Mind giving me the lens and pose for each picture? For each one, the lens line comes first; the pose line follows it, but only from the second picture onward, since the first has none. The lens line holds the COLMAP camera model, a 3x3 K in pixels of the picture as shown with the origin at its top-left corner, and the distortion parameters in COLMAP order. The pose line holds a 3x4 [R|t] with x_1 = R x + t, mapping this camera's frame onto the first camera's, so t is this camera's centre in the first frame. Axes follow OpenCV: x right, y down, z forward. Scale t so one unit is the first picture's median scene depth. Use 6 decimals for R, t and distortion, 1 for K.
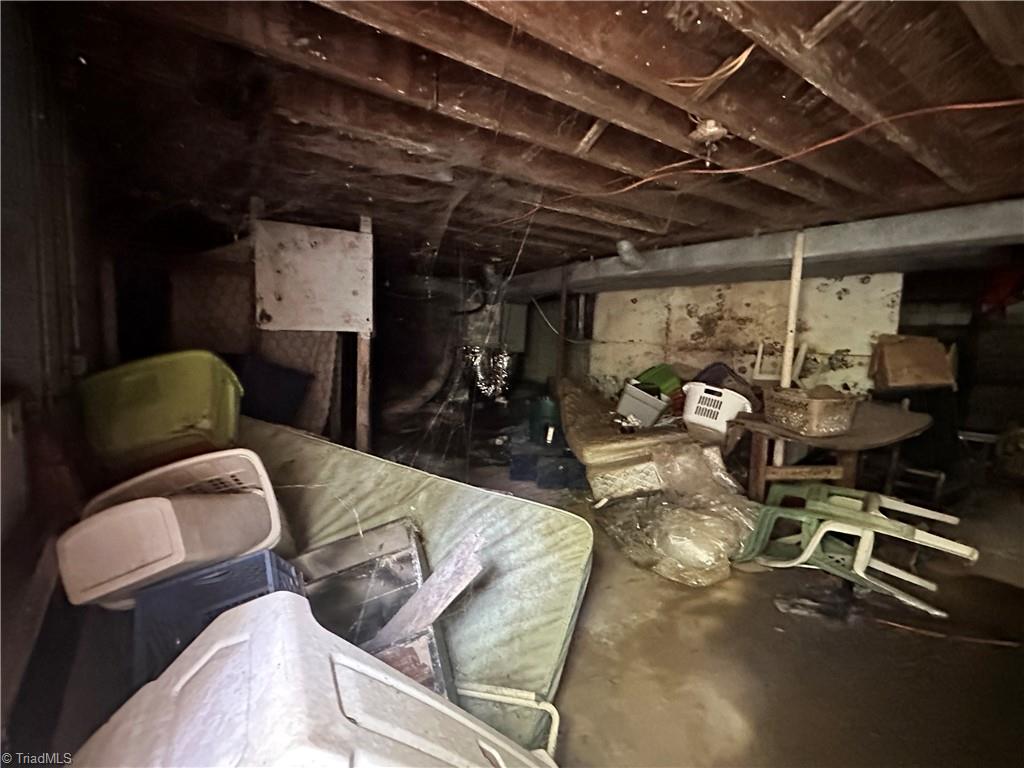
lens RADIAL K [[505.1, 0, 512.0], [0, 505.1, 384.0], [0, 0, 1]] dist [-0.002874, 0.000141]
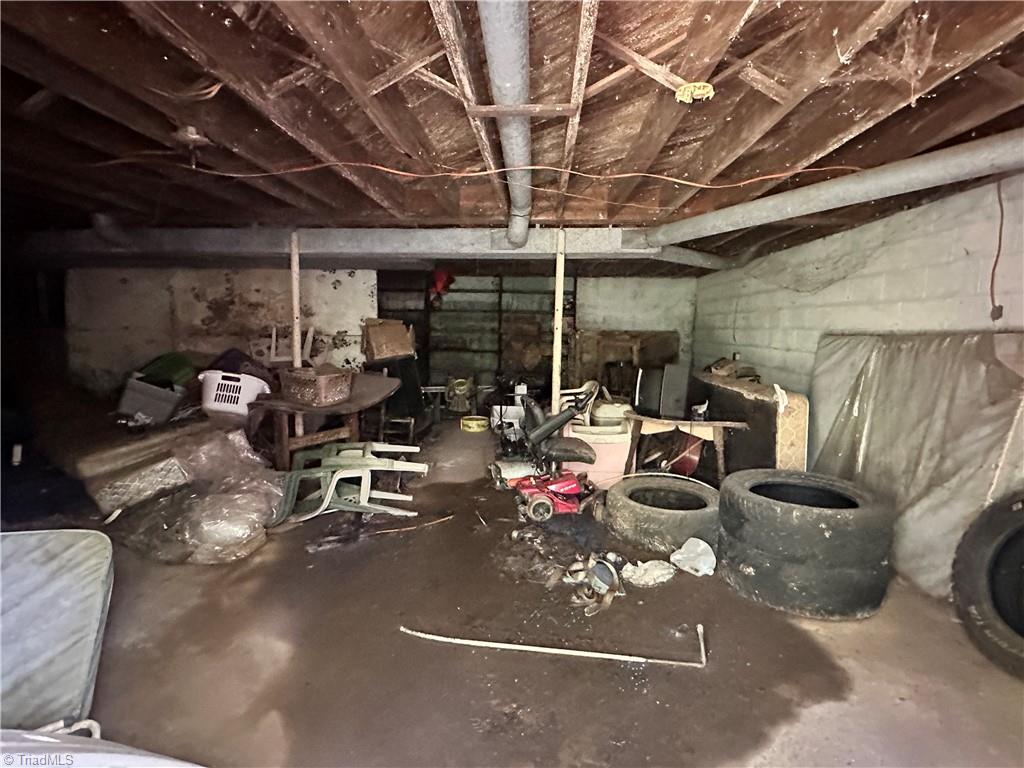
lens RADIAL K [[505.1, 0, 512.0], [0, 505.1, 384.0], [0, 0, 1]] dist [-0.002874, 0.000141]
pose [[0.634206, -0.115043, 0.764557, -0.030355], [0.083500, 0.993276, 0.080195, -0.007485], [-0.768642, 0.012981, 0.639547, -0.111145]]
